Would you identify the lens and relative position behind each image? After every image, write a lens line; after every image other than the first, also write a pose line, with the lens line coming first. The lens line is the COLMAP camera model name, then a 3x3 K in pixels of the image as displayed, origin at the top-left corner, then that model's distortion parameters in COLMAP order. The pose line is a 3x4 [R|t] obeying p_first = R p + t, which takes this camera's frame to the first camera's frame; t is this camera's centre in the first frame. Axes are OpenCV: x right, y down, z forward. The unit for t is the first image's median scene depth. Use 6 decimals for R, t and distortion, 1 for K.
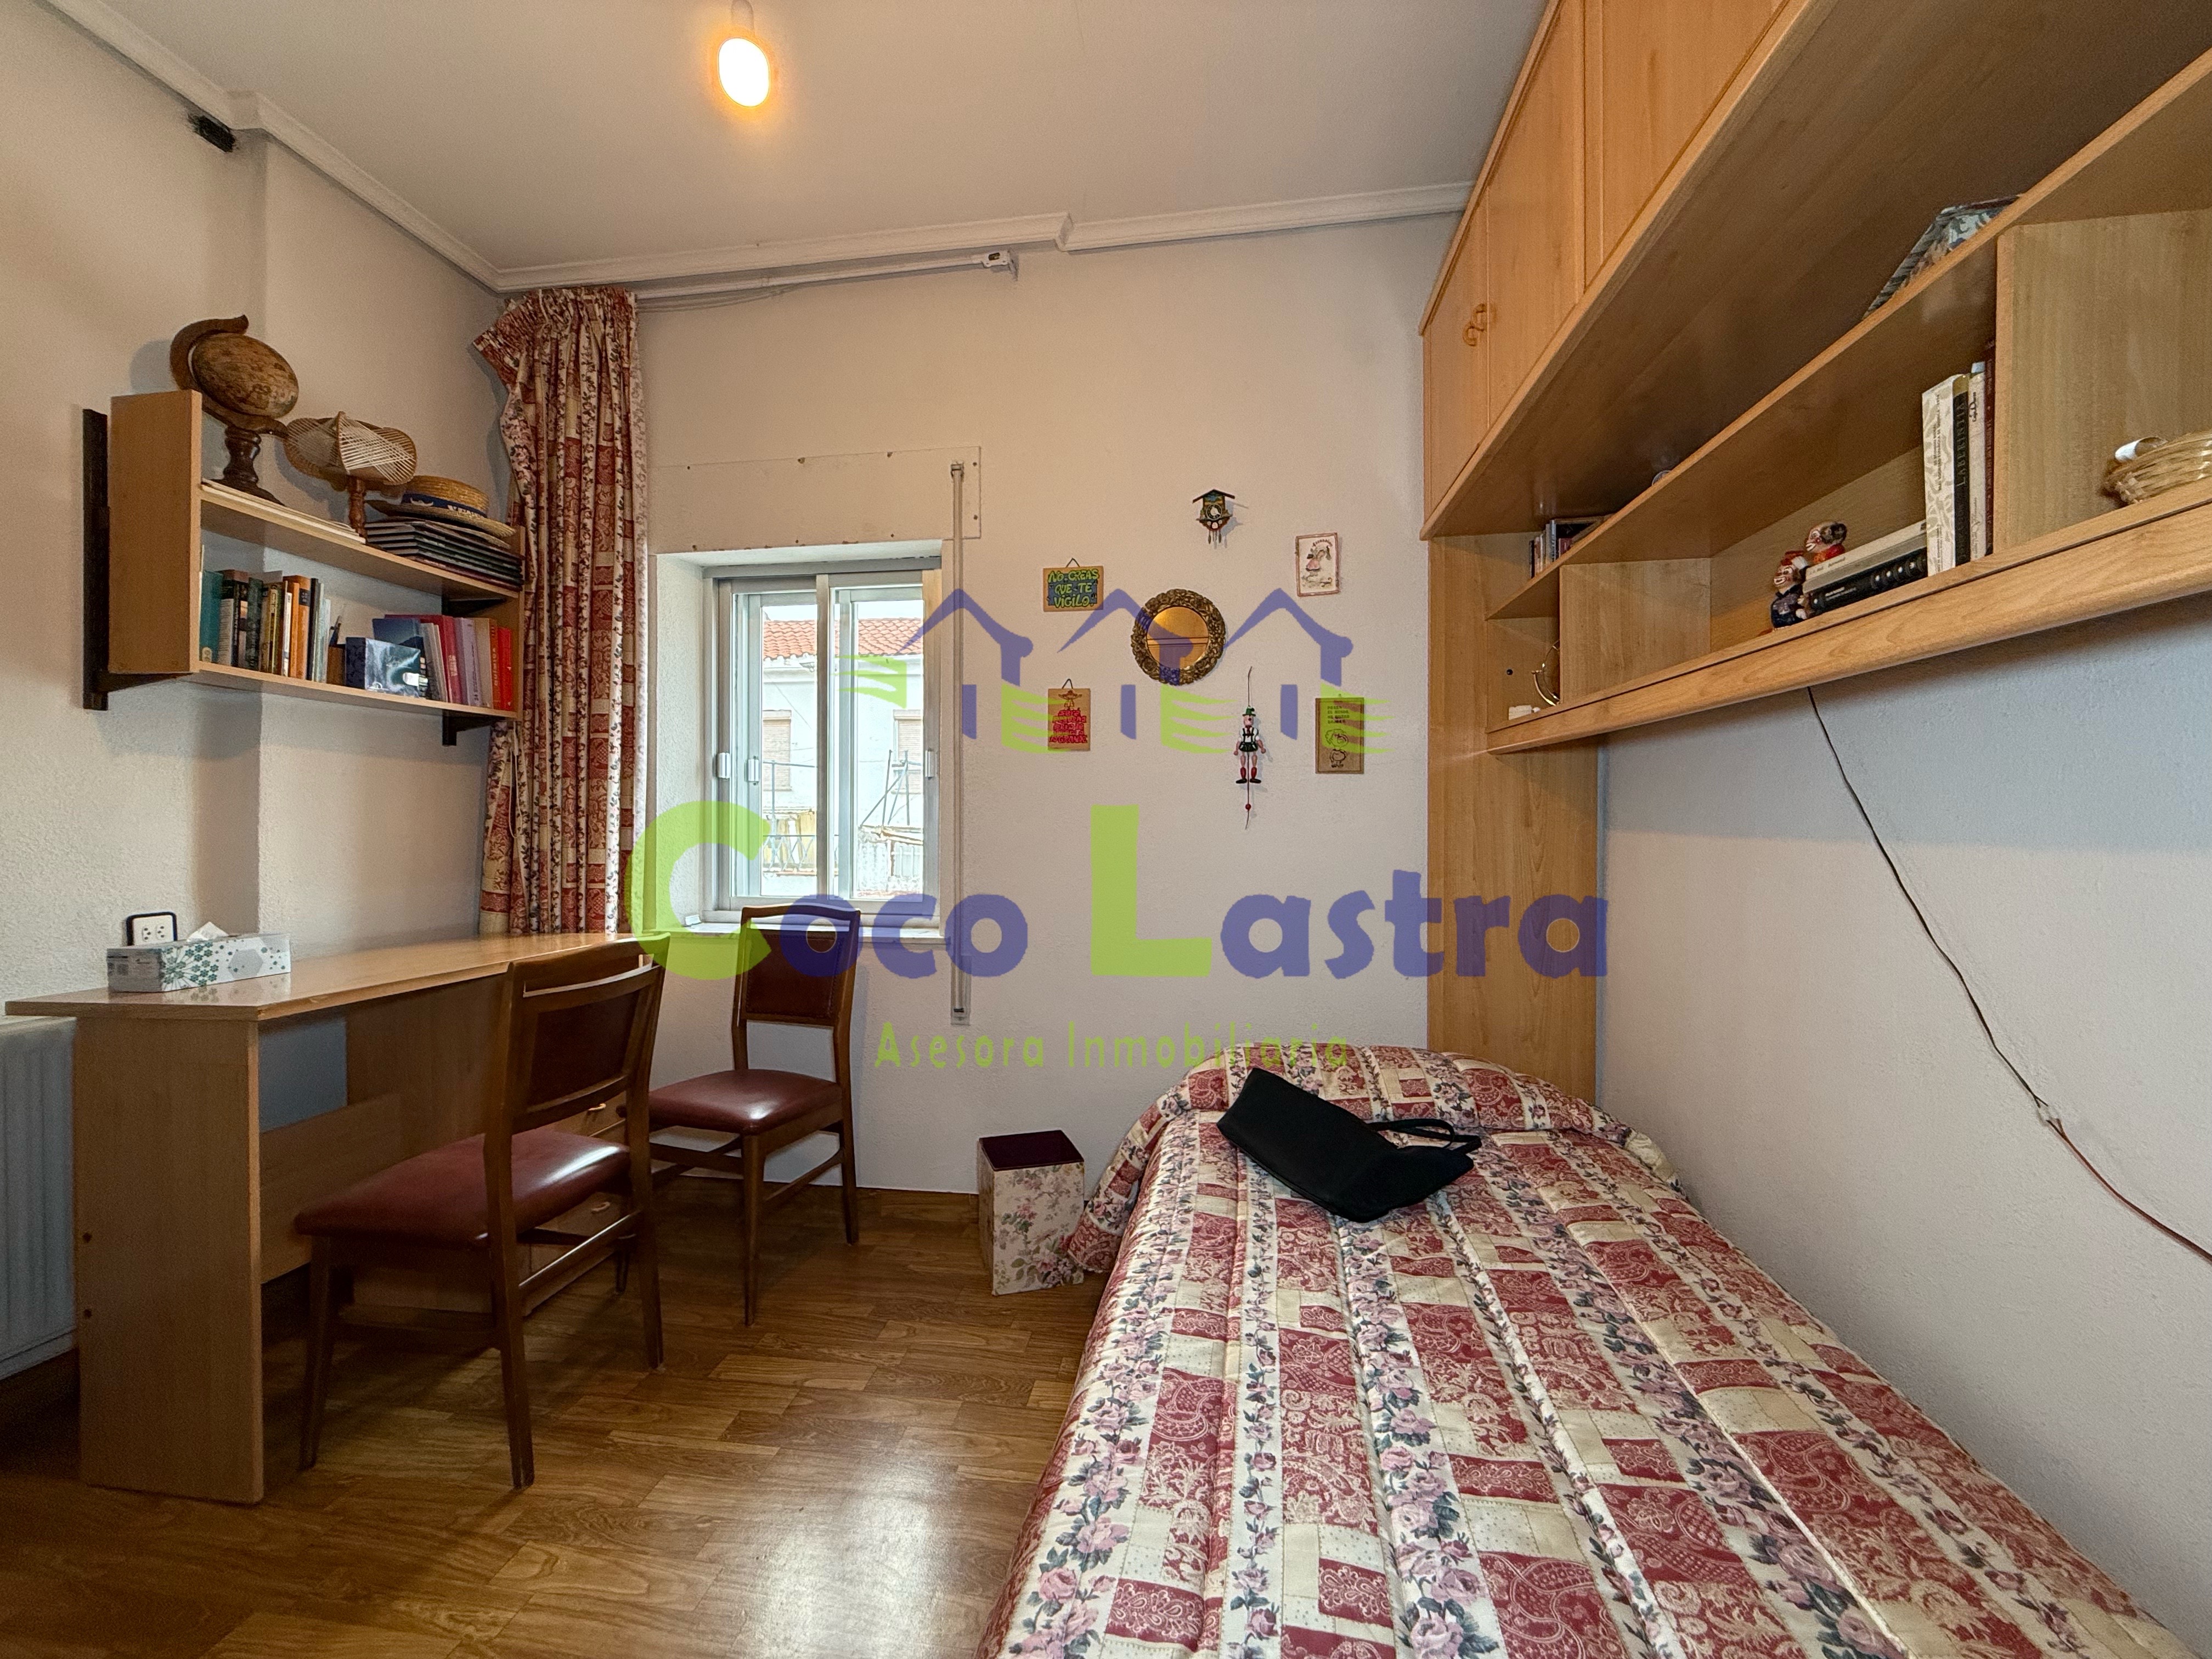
lens RADIAL K [[881.2, 0, 1099.9], [0, 881.2, 823.7], [0, 0, 1]] dist [0.000416, 0.000214]
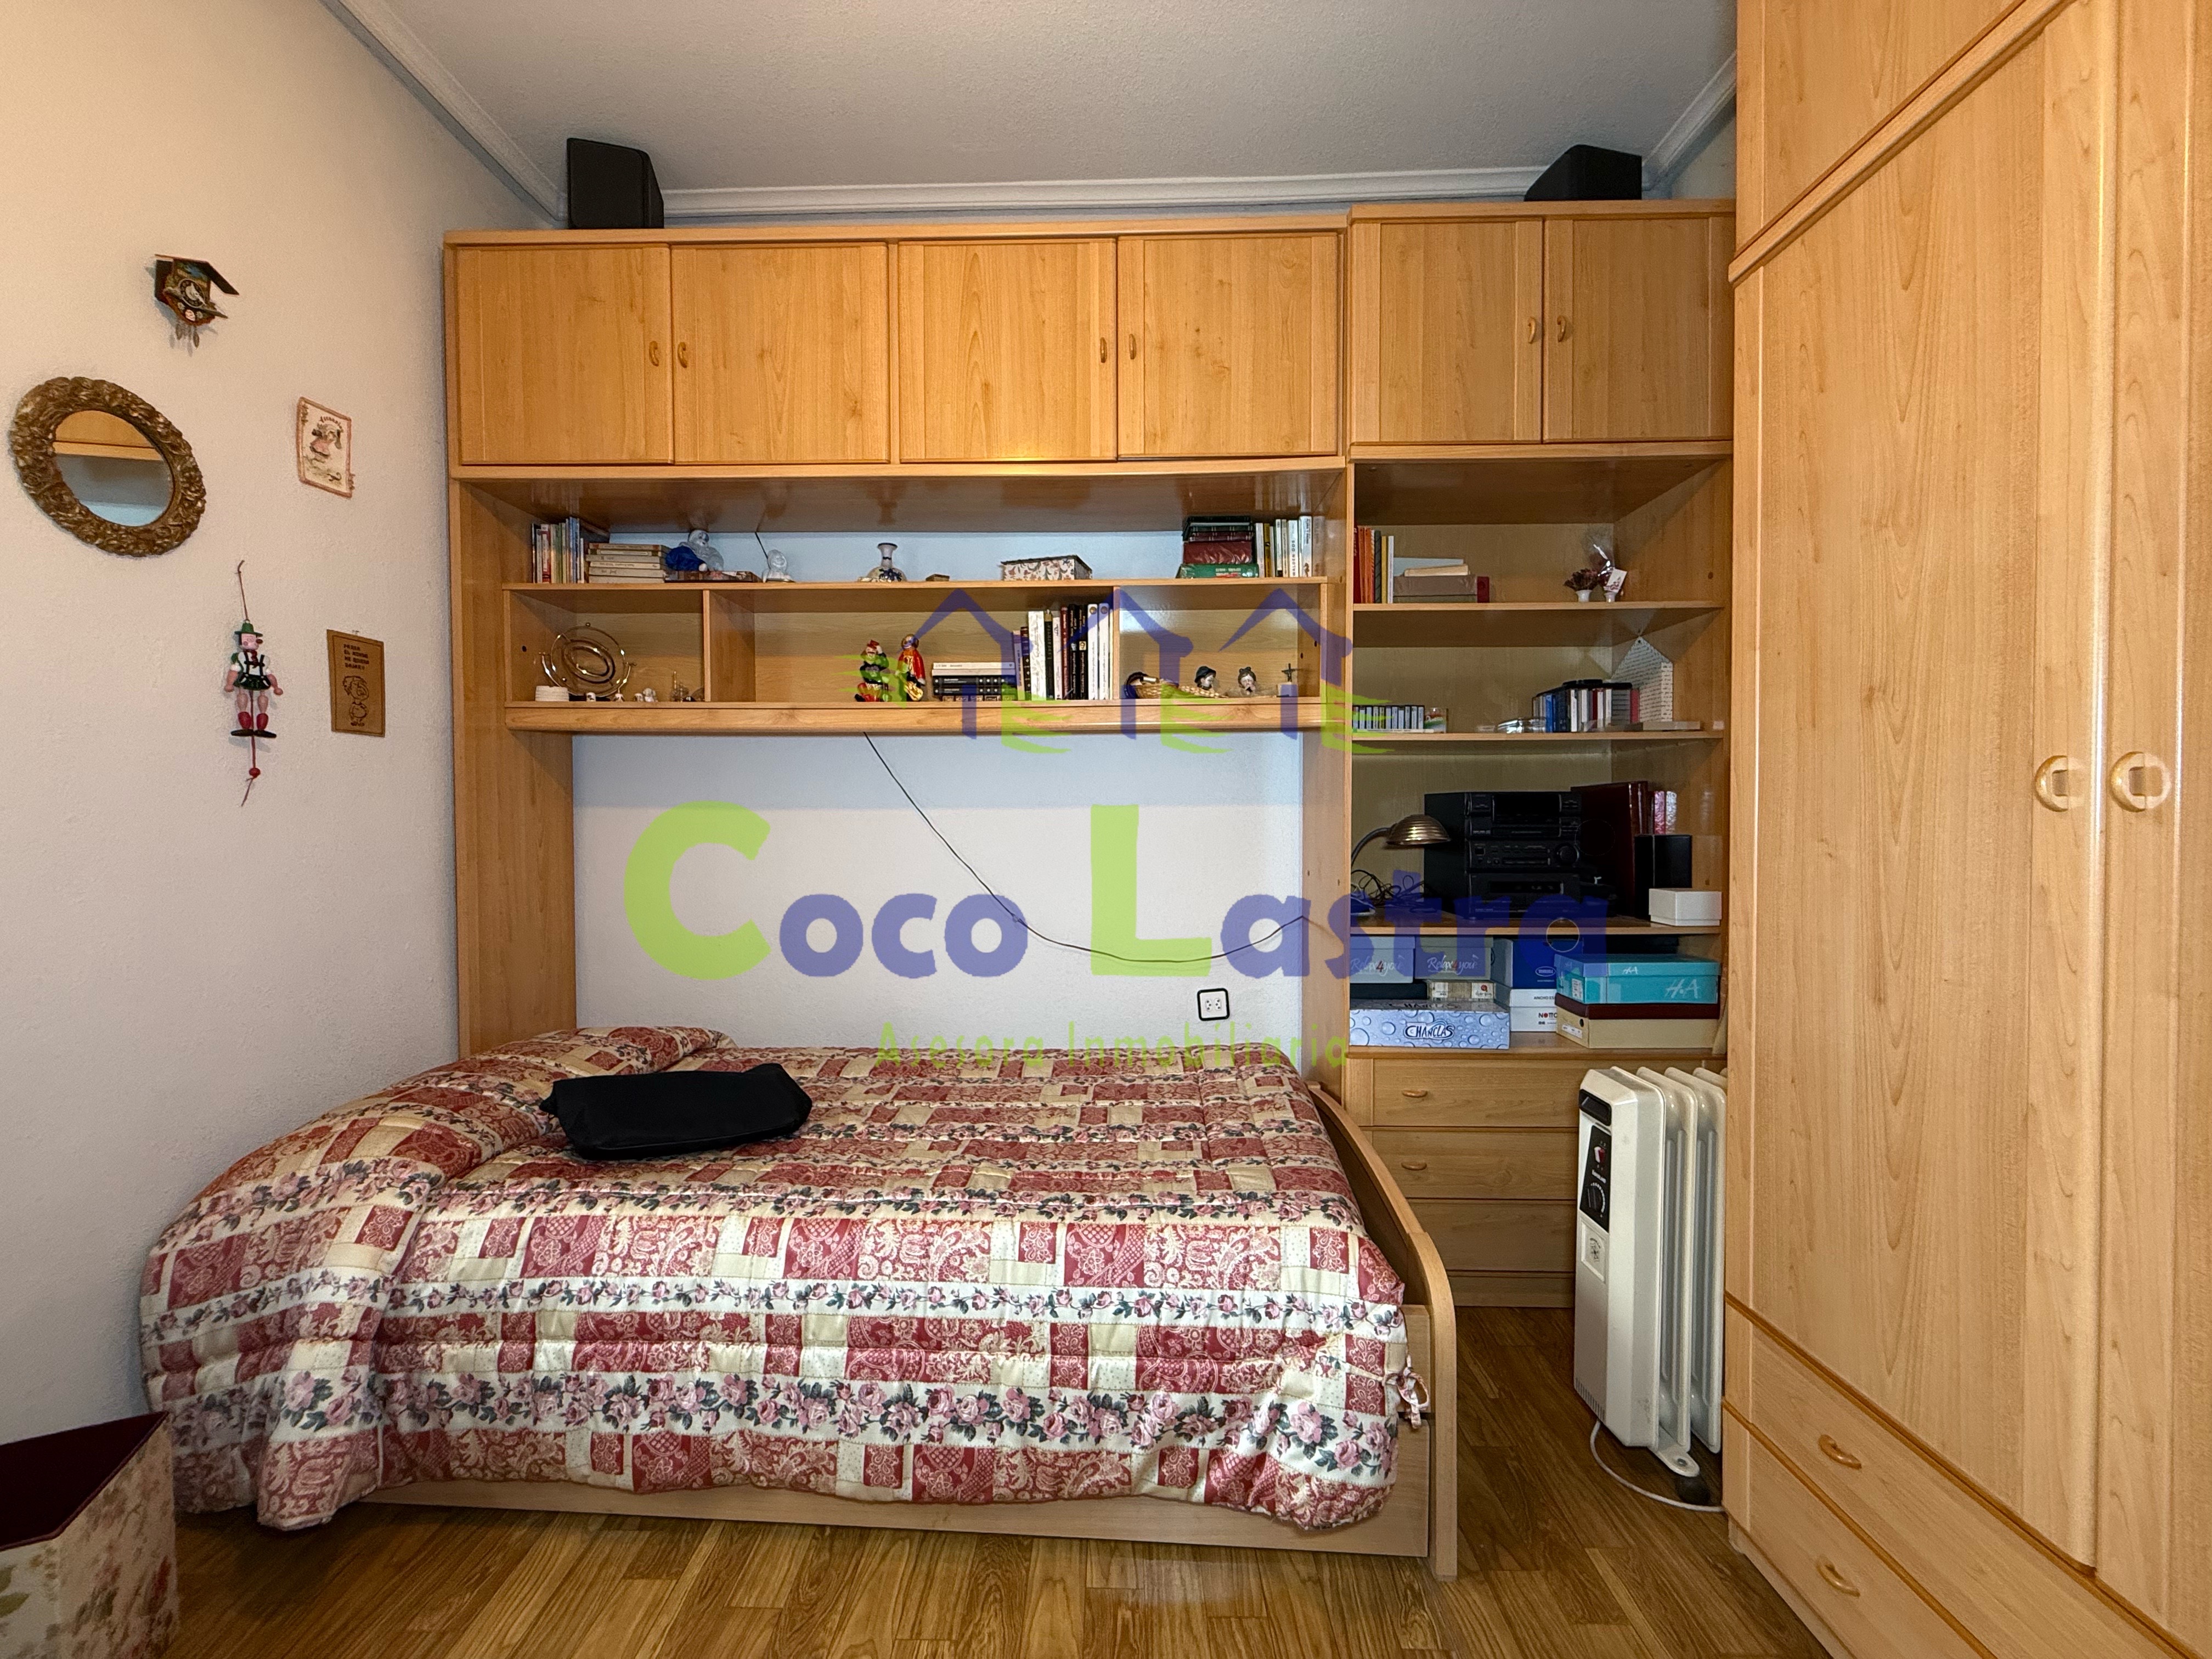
lens RADIAL K [[881.2, 0, 1098.9], [0, 881.2, 819.2], [0, 0, 1]] dist [0.000416, 0.000214]
pose [[-0.120586, -0.012480, 0.992624, -0.617857], [0.007496, 0.999881, 0.013482, 0.012595], [-0.992675, 0.009067, -0.120478, 0.487297]]
